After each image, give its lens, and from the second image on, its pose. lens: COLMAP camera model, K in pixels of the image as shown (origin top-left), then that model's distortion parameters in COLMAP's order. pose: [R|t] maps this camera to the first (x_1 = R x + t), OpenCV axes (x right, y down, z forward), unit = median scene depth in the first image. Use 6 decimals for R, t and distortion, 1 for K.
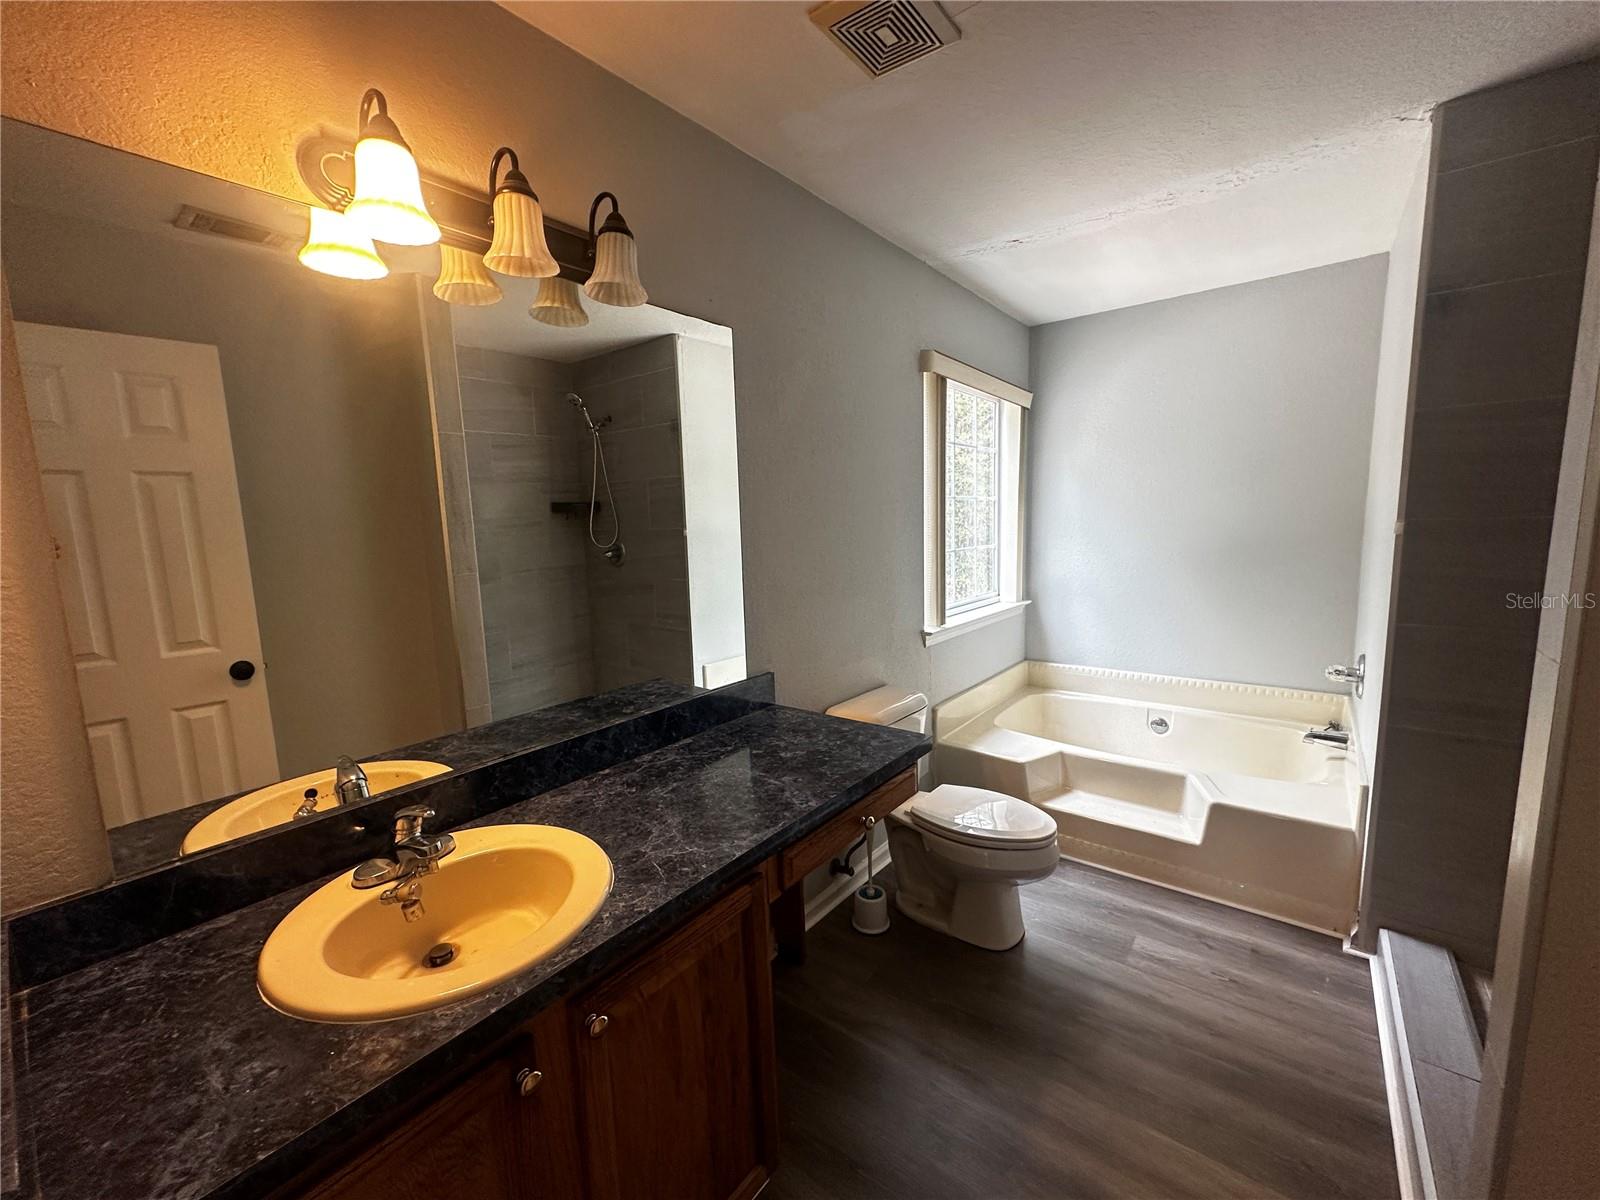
lens RADIAL K [[637.7, 0, 810.5], [0, 637.7, 599.6], [0, 0, 1]] dist [0.001015, -0.000081]
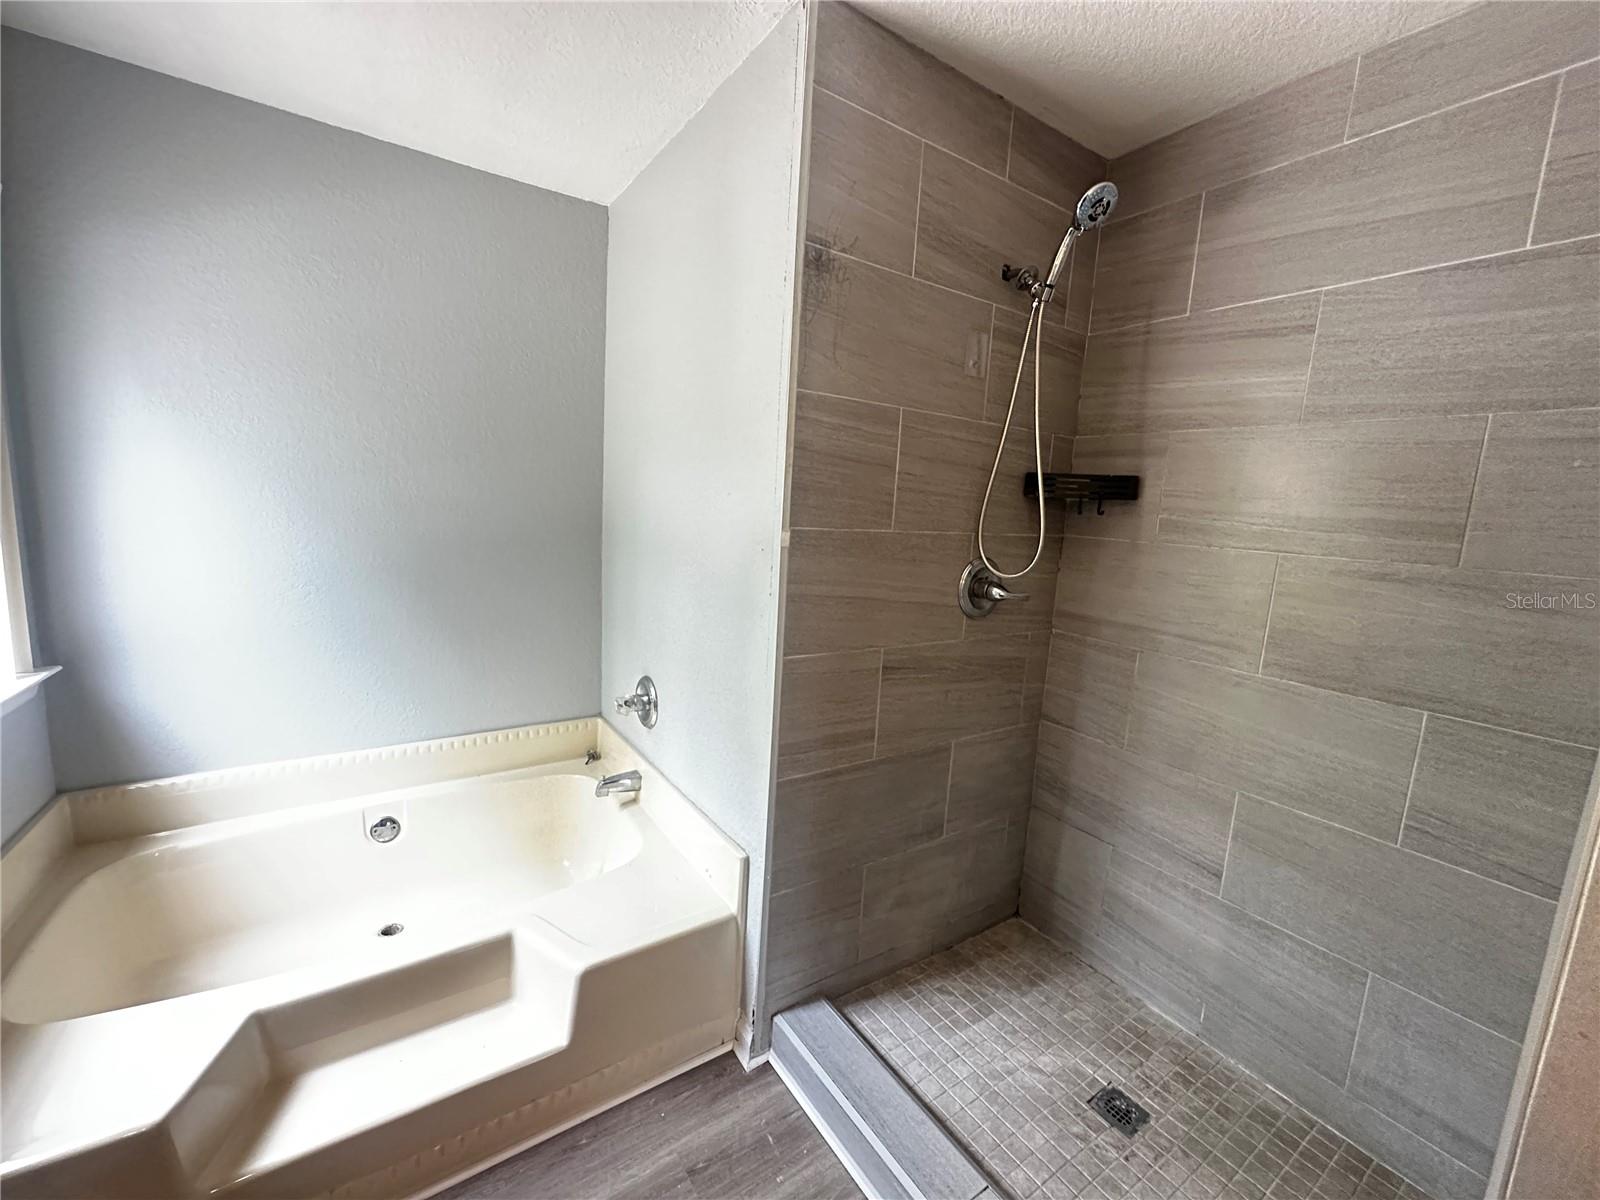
lens RADIAL K [[637.7, 0, 801.0], [0, 637.7, 594.7], [0, 0, 1]] dist [0.001015, -0.000081]
pose [[0.306777, -0.088914, 0.947619, 0.105861], [0.062171, 0.995373, 0.073268, -0.071403], [-0.949749, 0.036438, 0.310885, 0.476295]]
